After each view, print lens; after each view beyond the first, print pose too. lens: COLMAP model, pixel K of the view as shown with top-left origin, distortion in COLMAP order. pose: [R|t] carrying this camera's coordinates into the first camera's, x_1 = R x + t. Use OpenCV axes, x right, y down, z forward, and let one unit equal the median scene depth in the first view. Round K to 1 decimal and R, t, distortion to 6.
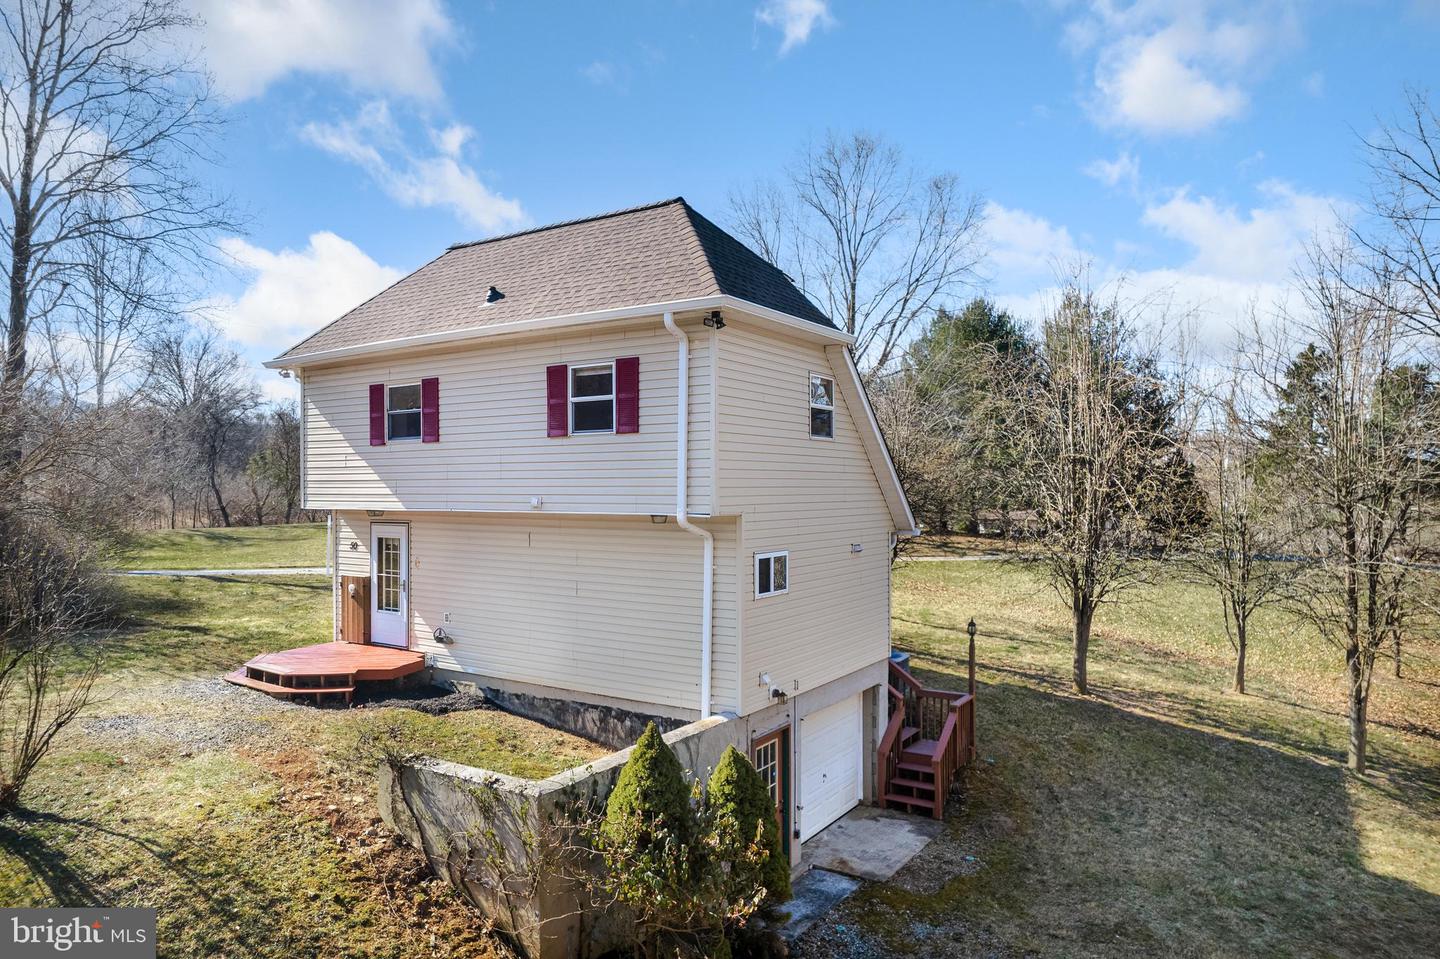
lens RADIAL K [[931.1, 0, 720.0], [0, 931.1, 479.5], [0, 0, 1]] dist [-0.069302, 0.061182]
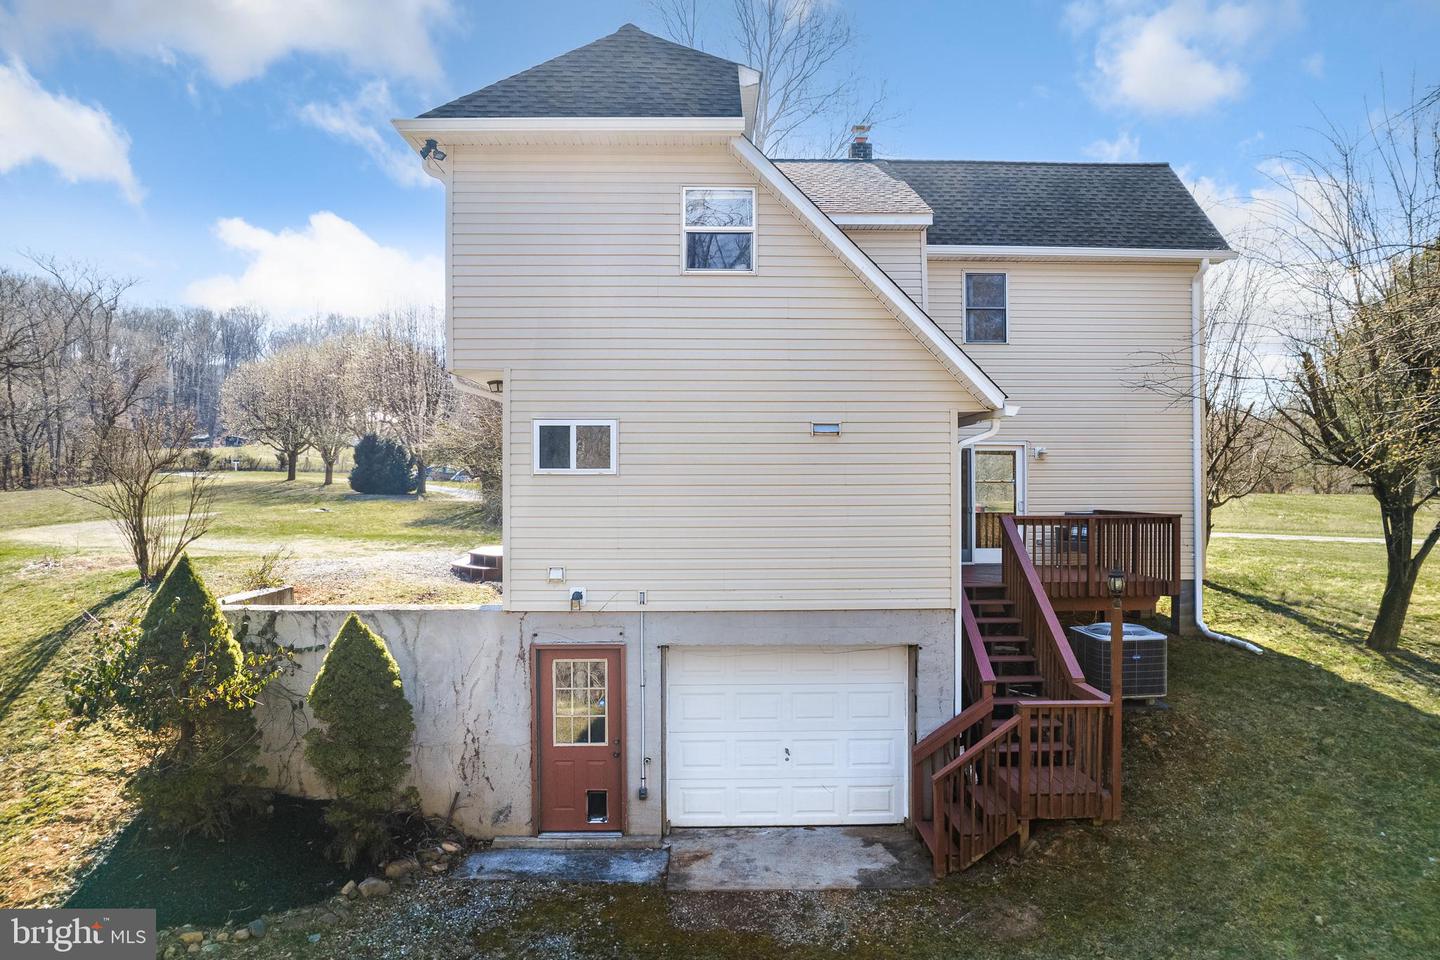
lens RADIAL K [[931.1, 0, 720.0], [0, 931.1, 480.0], [0, 0, 1]] dist [-0.069302, 0.061182]
pose [[0.562583, 0.004434, -0.826729, 0.713357], [0.004717, 0.999952, 0.008573, 0.112471], [0.826728, -0.008723, 0.562535, 0.594857]]
